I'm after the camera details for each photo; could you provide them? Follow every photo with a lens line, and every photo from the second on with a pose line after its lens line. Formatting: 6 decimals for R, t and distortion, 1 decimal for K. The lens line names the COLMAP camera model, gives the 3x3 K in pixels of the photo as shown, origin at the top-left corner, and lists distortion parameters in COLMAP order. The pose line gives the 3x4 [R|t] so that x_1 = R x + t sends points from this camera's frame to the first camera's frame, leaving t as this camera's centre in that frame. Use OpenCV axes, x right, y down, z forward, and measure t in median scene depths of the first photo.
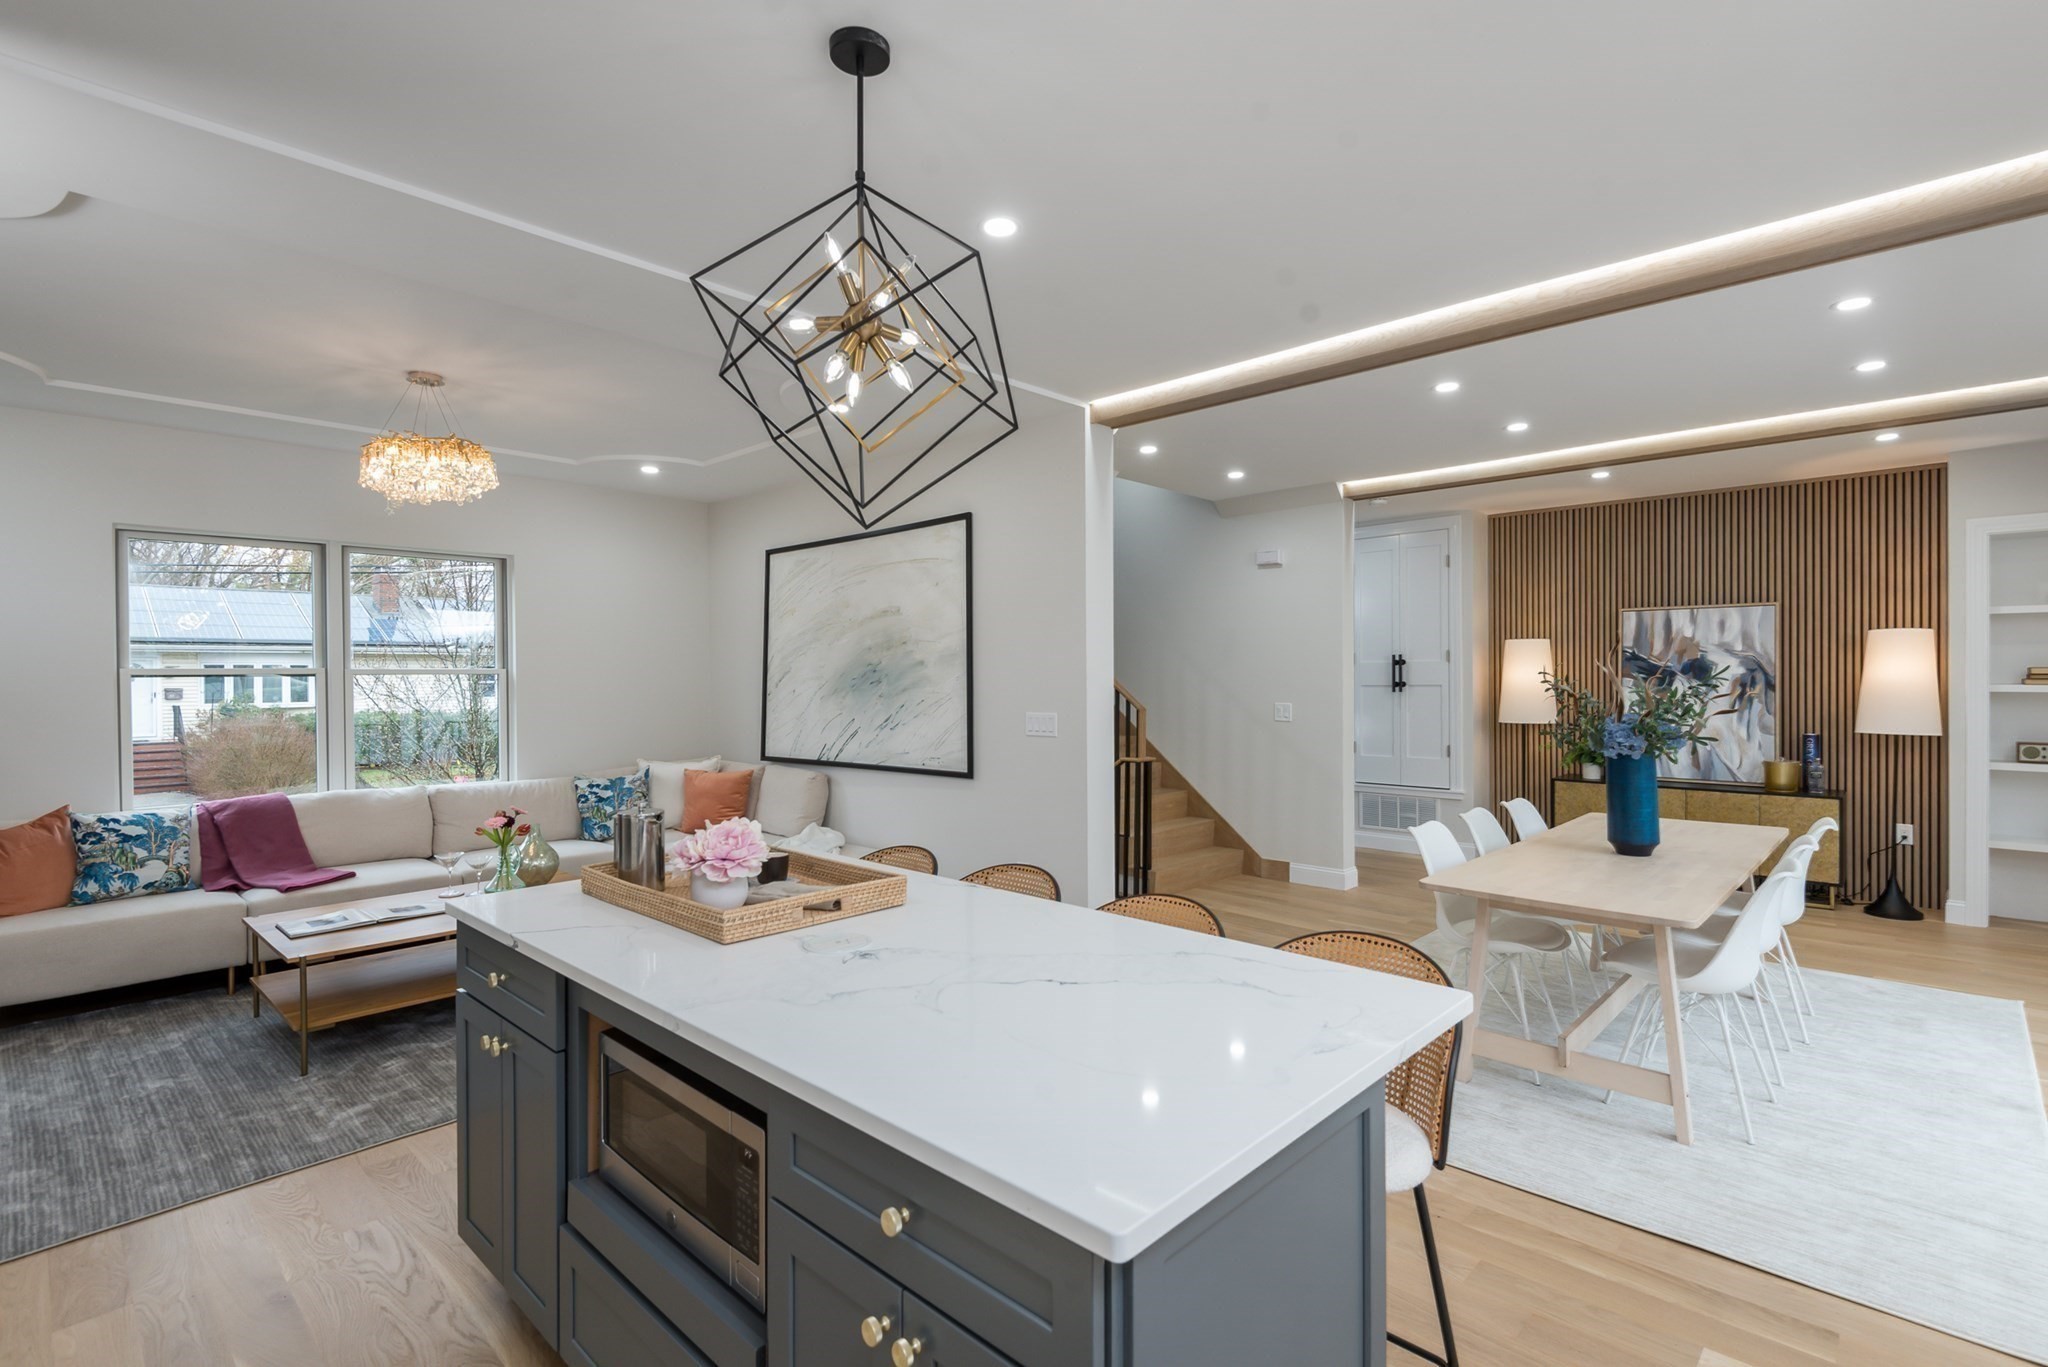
lens RADIAL K [[932.2, 0, 1063.6], [0, 932.2, 679.5], [0, 0, 1]] dist [-0.011684, -0.001259]
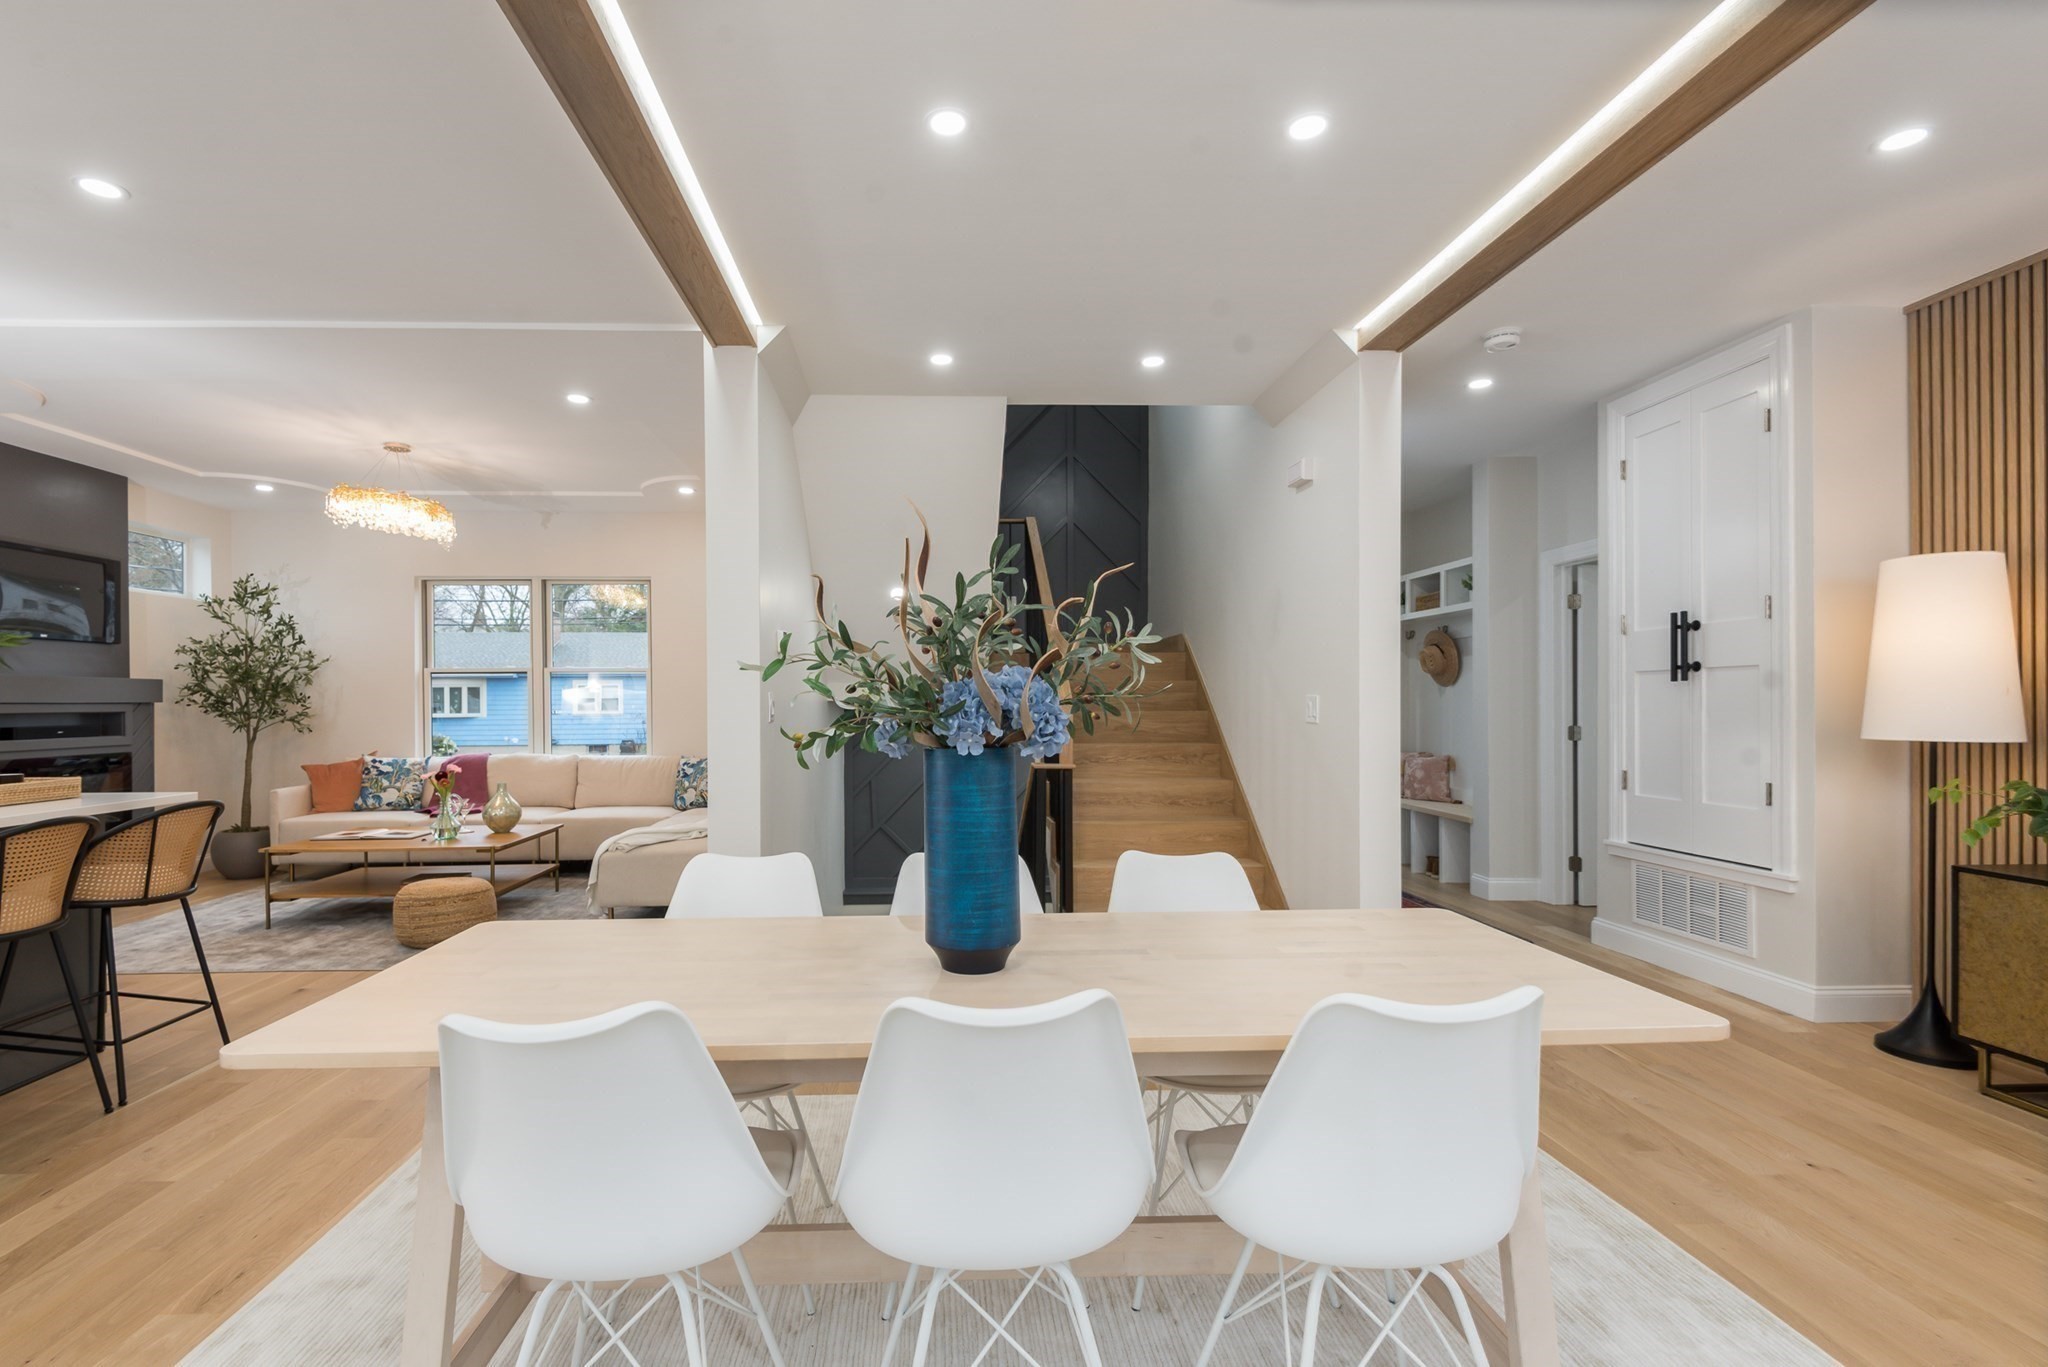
lens RADIAL K [[923.8, 0, 979.1], [0, 923.8, 697.0], [0, 0, 1]] dist [-0.009991, -0.000195]
pose [[0.703825, -0.001442, -0.710372, 0.861589], [-0.000246, 0.999997, -0.002274, 0.045805], [0.710373, 0.001775, 0.703823, 0.631774]]
